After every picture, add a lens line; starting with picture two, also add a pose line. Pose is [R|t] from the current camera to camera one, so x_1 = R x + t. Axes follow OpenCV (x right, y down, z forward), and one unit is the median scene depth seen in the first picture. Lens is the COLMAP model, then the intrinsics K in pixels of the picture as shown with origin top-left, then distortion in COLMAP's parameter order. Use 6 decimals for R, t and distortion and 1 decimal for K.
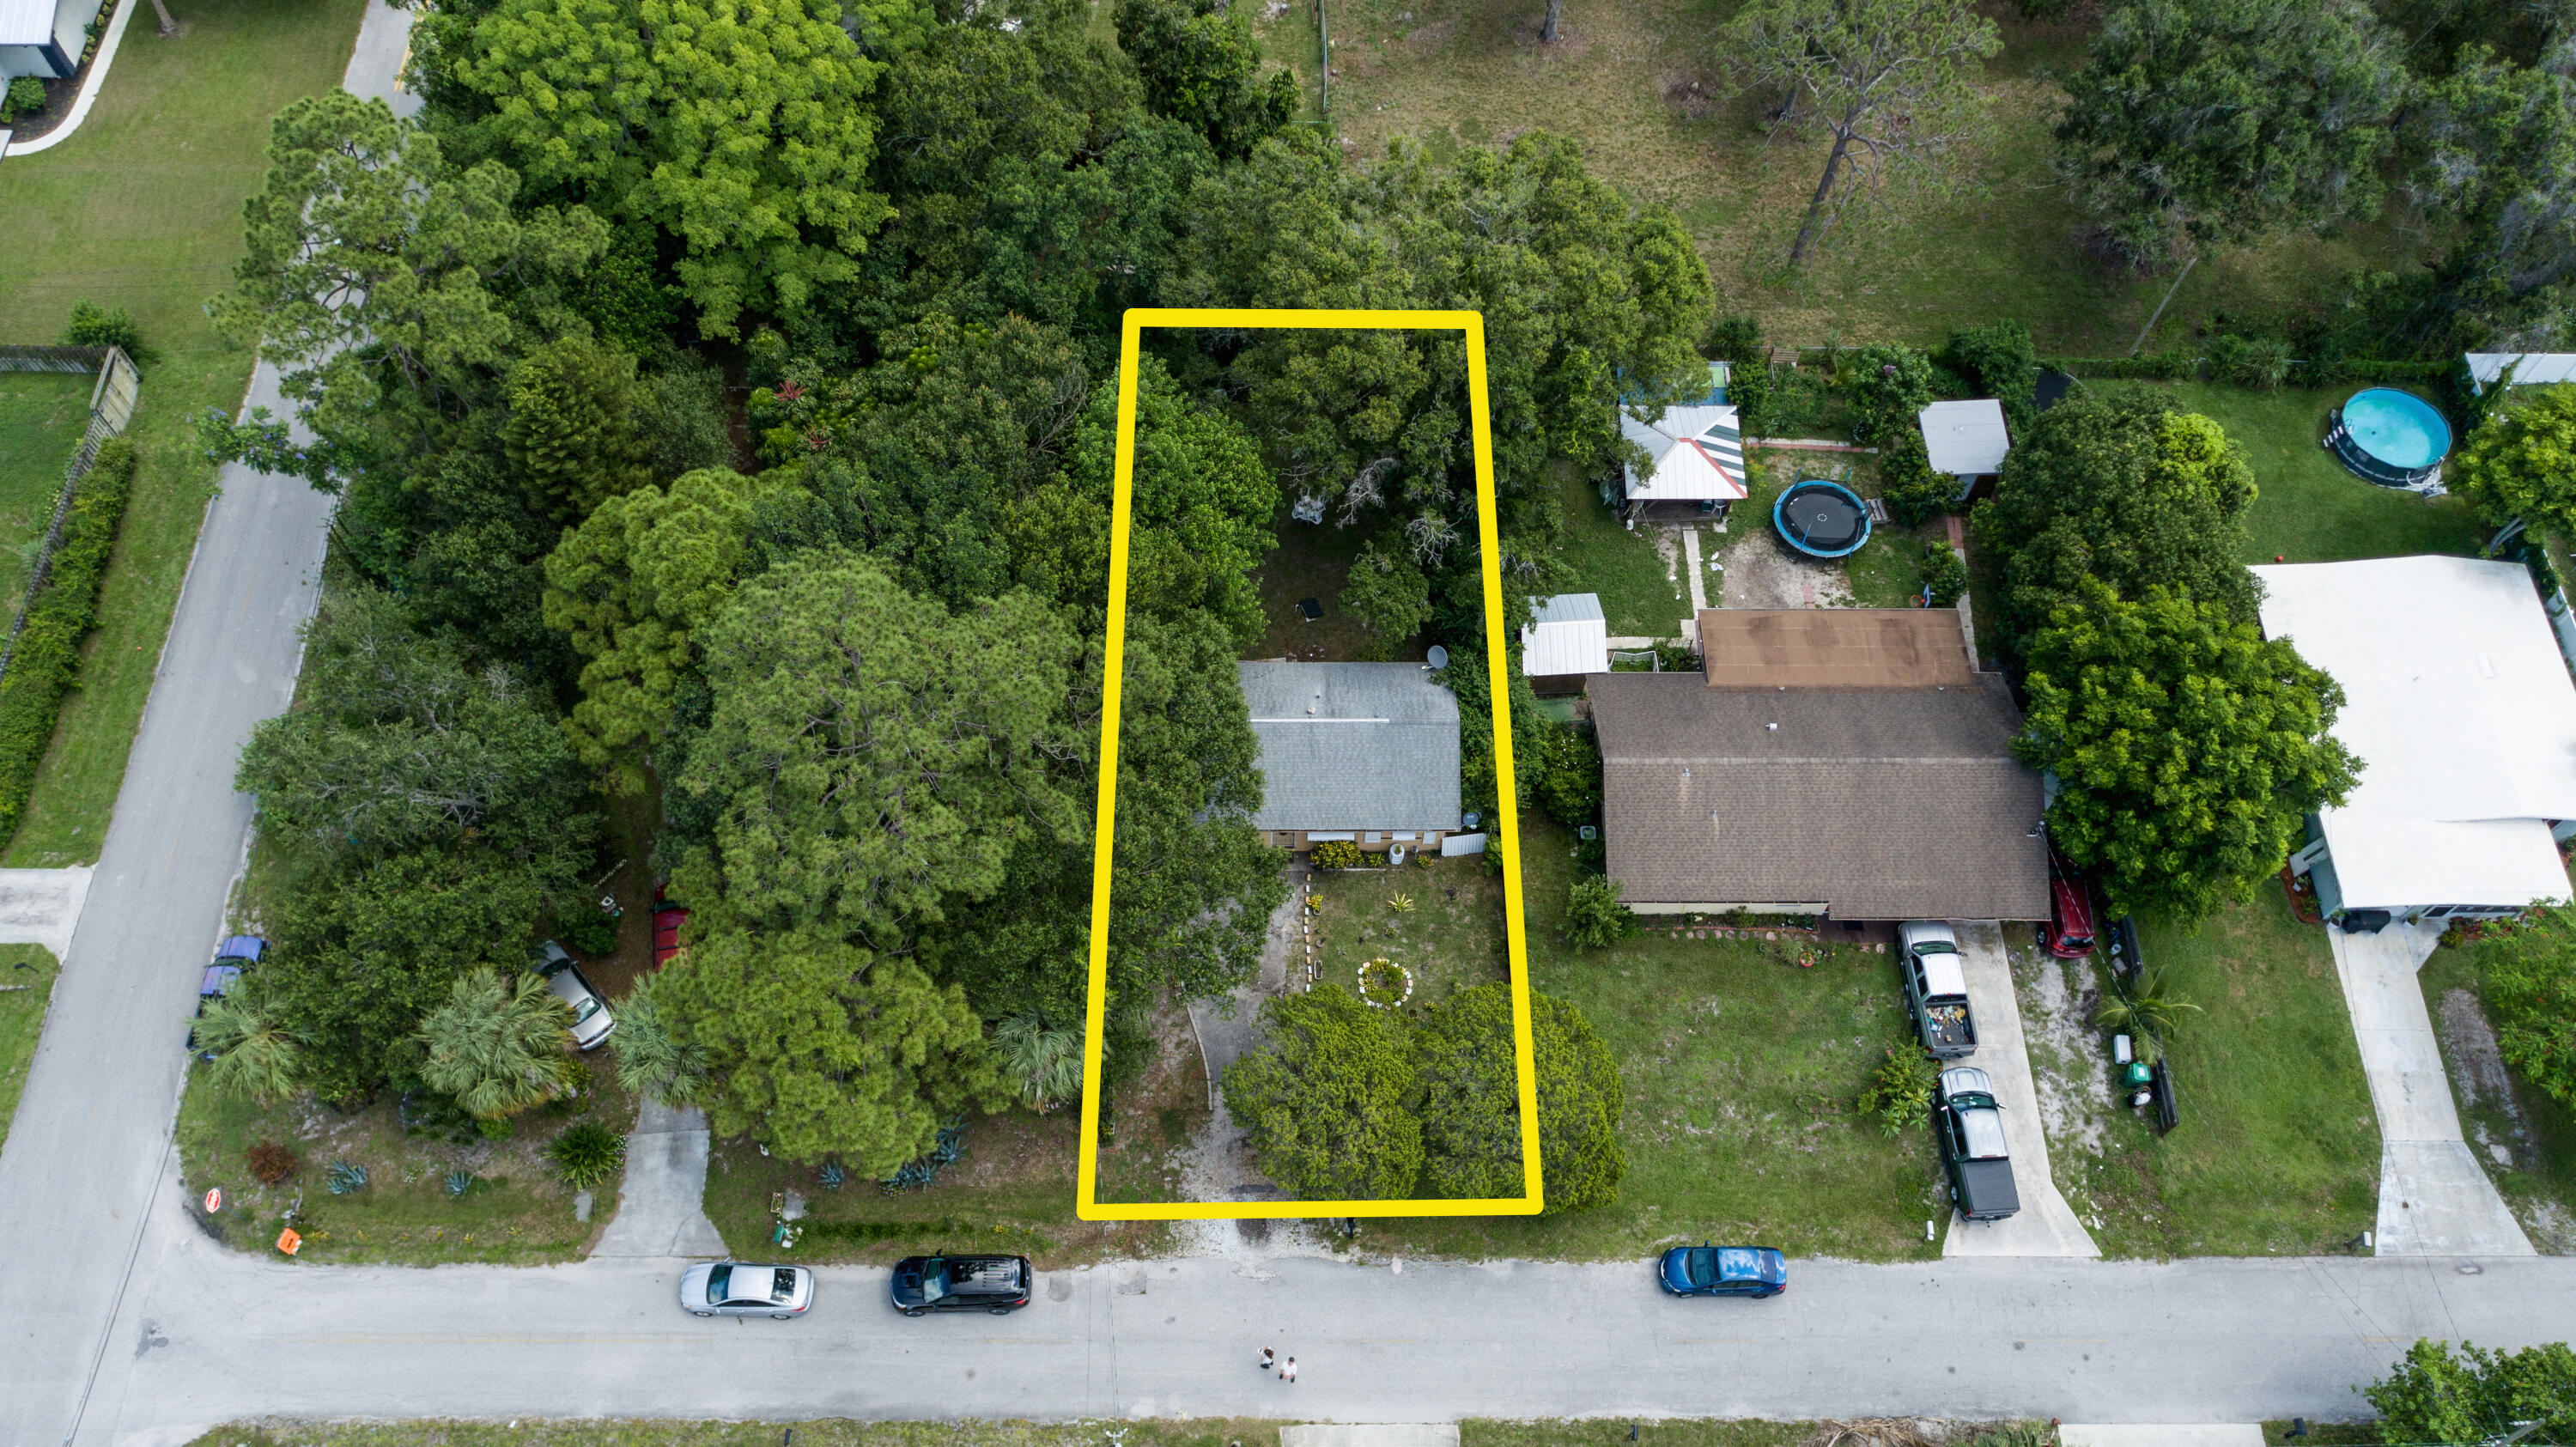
lens RADIAL K [[1804.6, 0, 1288.0], [0, 1804.6, 723.5], [0, 0, 1]] dist [0.000039, 0.000559]
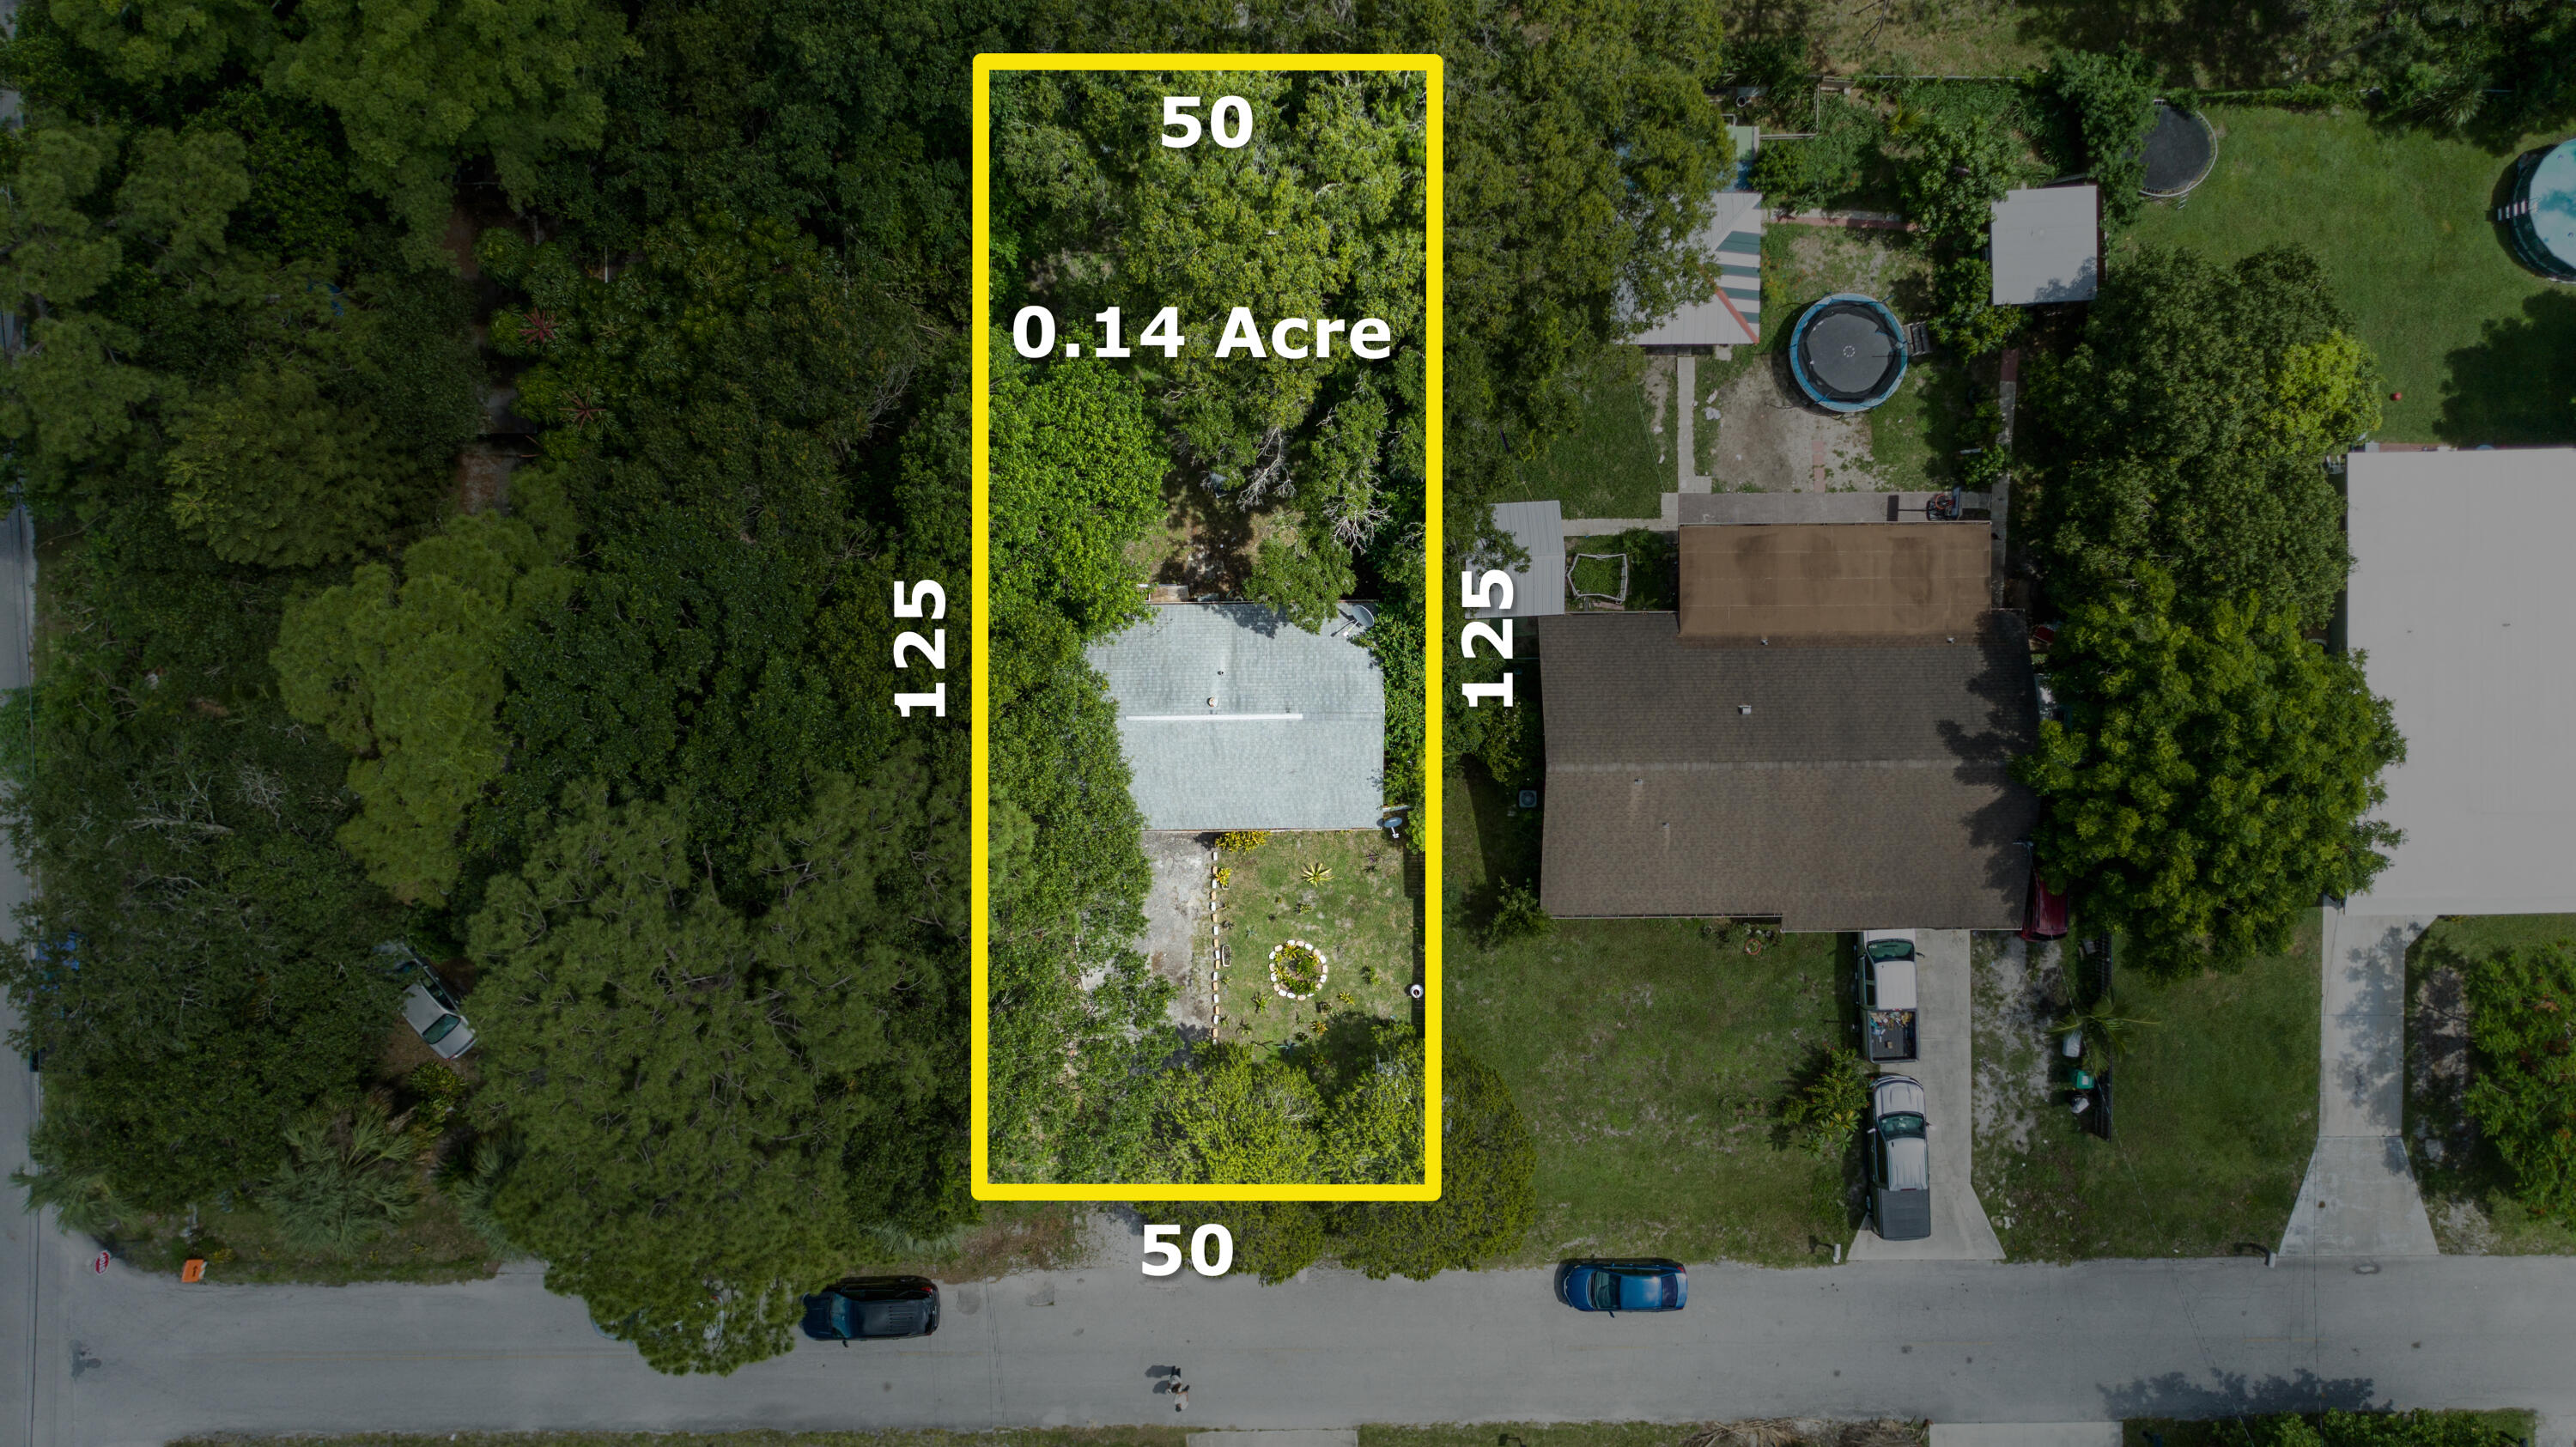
lens RADIAL K [[1886.6, 0, 1288.0], [0, 1886.6, 723.5], [0, 0, 1]] dist [-0.002902, 0.003038]
pose [[0.999988, -0.004487, 0.001721, 0.050036], [0.003144, 0.881677, 0.471843, -0.450498], [-0.003634, -0.471833, 0.881681, 0.211027]]
